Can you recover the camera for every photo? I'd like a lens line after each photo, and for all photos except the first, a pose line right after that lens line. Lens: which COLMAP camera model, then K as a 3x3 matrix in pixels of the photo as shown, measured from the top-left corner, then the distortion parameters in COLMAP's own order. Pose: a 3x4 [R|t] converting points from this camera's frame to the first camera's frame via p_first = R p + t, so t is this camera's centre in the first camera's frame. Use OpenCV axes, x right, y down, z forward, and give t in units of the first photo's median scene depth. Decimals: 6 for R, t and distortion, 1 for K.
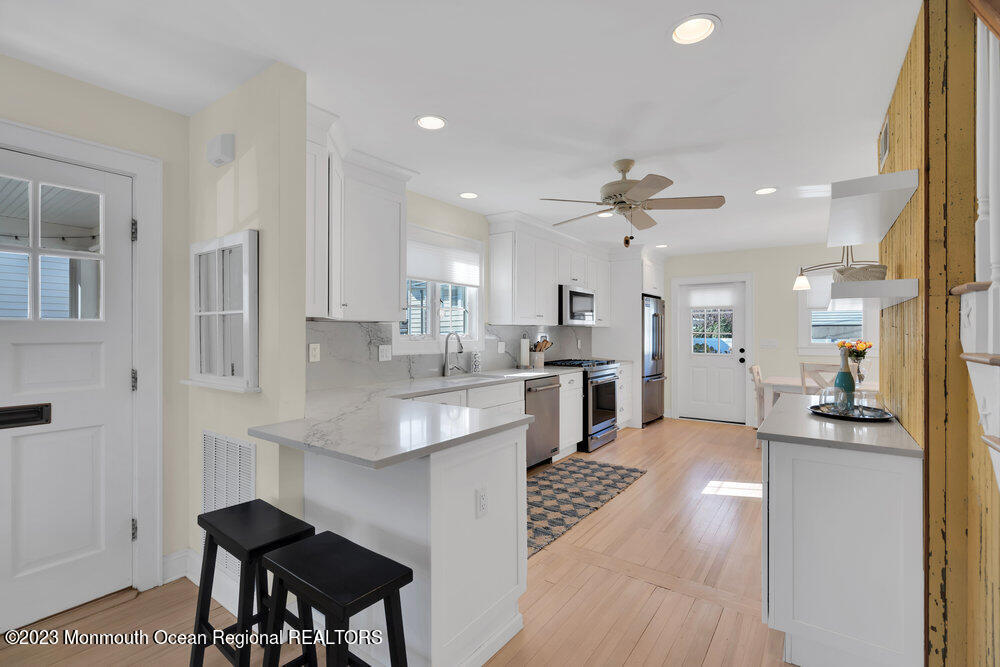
lens RADIAL K [[458.1, 0, 499.8], [0, 458.1, 333.1], [0, 0, 1]] dist [0.001474, -0.001027]
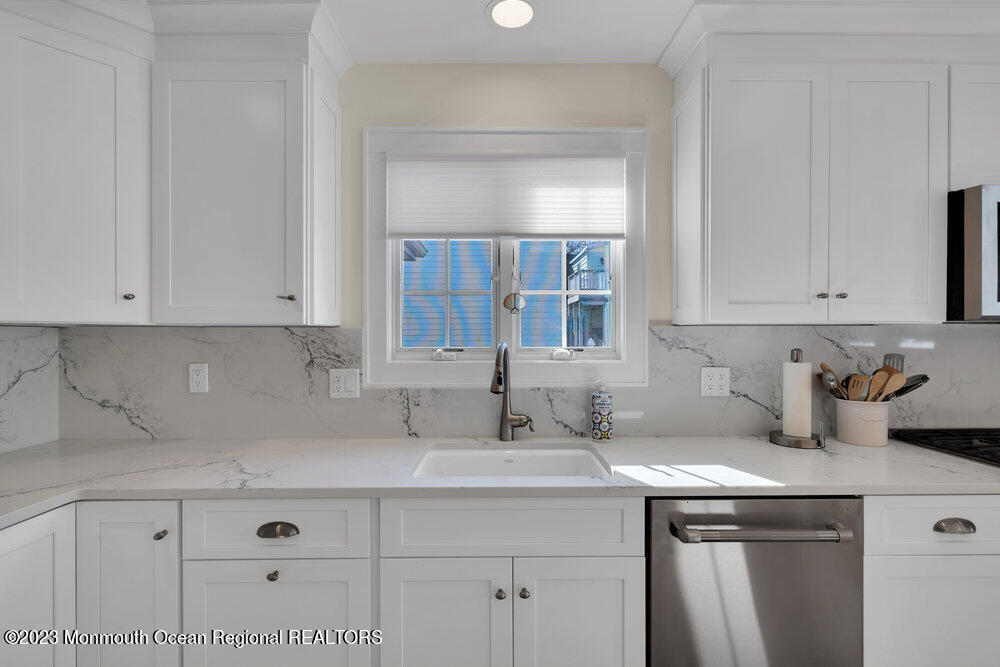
lens RADIAL K [[458.1, 0, 502.7], [0, 458.1, 337.6], [0, 0, 1]] dist [0.001474, -0.001027]
pose [[0.604550, 0.003764, -0.796558, 0.218906], [0.000858, 0.999985, 0.005377, -0.009384], [0.796567, -0.003934, 0.604538, 0.637485]]
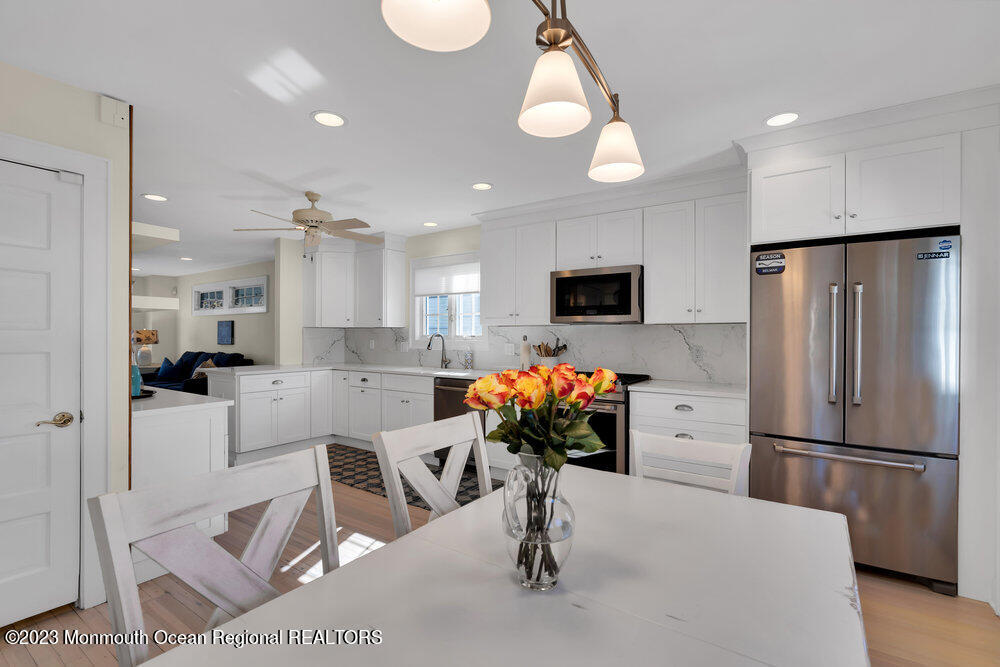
lens RADIAL K [[458.1, 0, 506.2], [0, 458.1, 332.9], [0, 0, 1]] dist [0.001474, -0.001027]
pose [[0.033984, 0.000444, -0.999422, 1.026956], [0.000539, 1.000000, 0.000463, -0.003450], [0.999422, -0.000554, 0.033984, 1.001169]]
